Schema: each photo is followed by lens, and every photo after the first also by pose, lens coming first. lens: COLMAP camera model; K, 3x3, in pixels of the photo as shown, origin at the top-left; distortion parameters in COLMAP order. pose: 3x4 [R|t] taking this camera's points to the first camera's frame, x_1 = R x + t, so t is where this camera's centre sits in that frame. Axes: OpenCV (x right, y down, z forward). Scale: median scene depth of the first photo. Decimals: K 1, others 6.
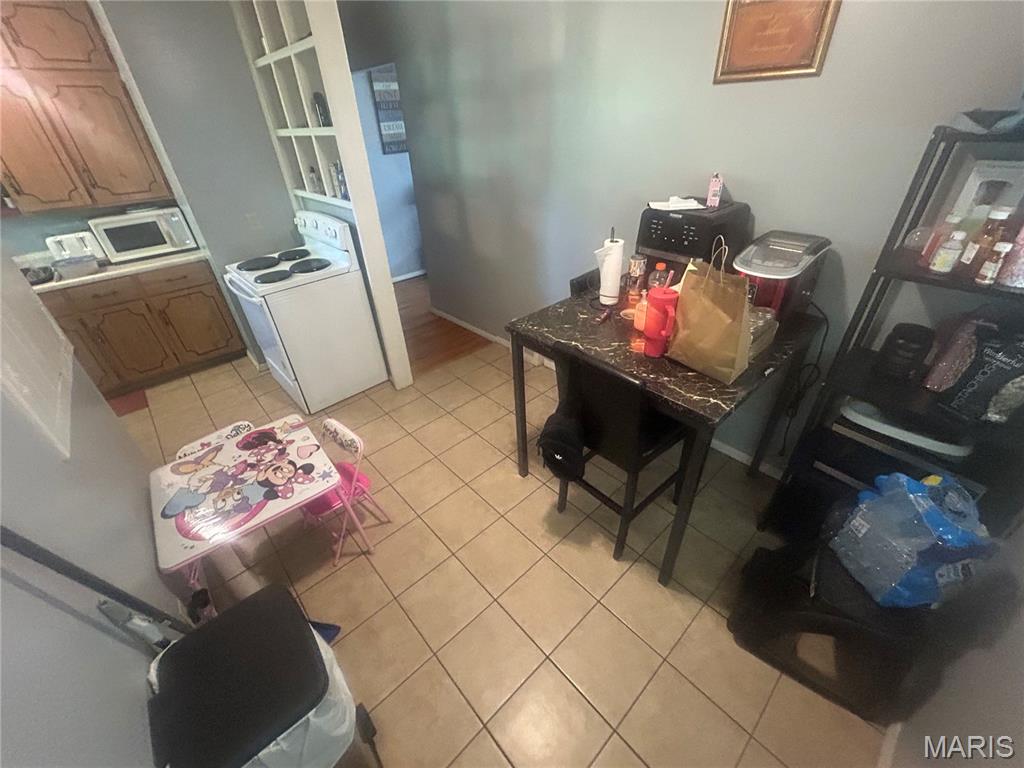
lens RADIAL K [[414.3, 0, 516.5], [0, 414.3, 384.9], [0, 0, 1]] dist [-0.003740, 0.000005]
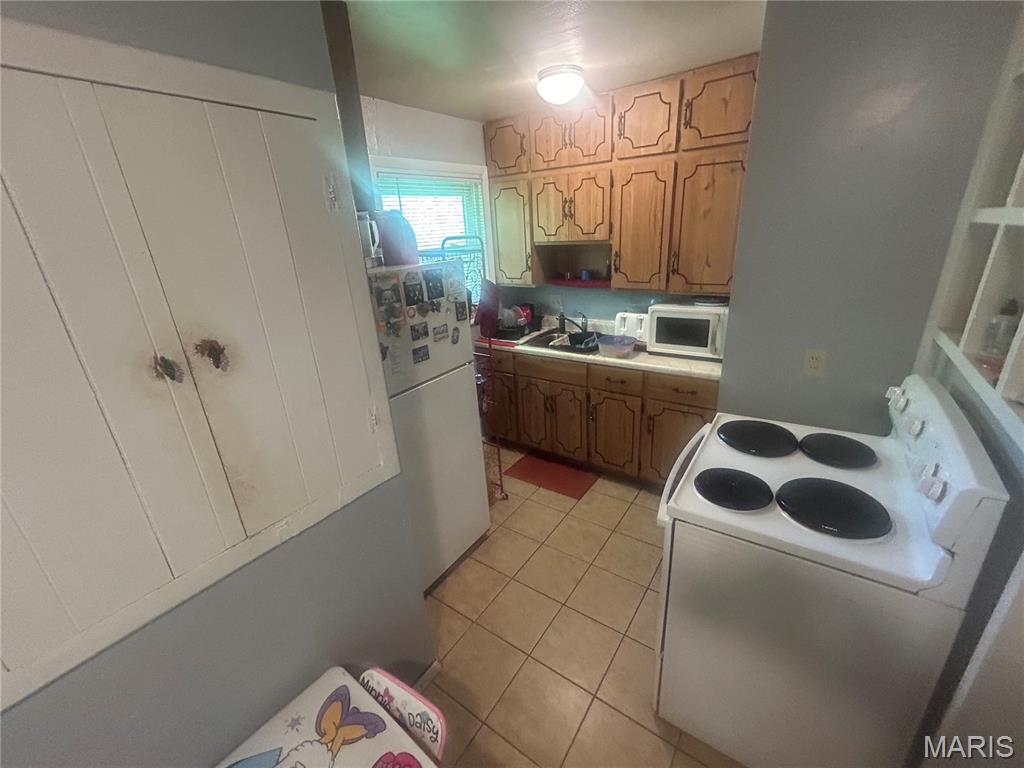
lens RADIAL K [[414.3, 0, 509.1], [0, 414.3, 386.5], [0, 0, 1]] dist [-0.003740, 0.000005]
pose [[0.202423, 0.376280, -0.904123, -0.209162], [-0.490636, 0.837975, 0.238902, -0.310912], [0.847526, 0.395237, 0.354242, 0.479201]]
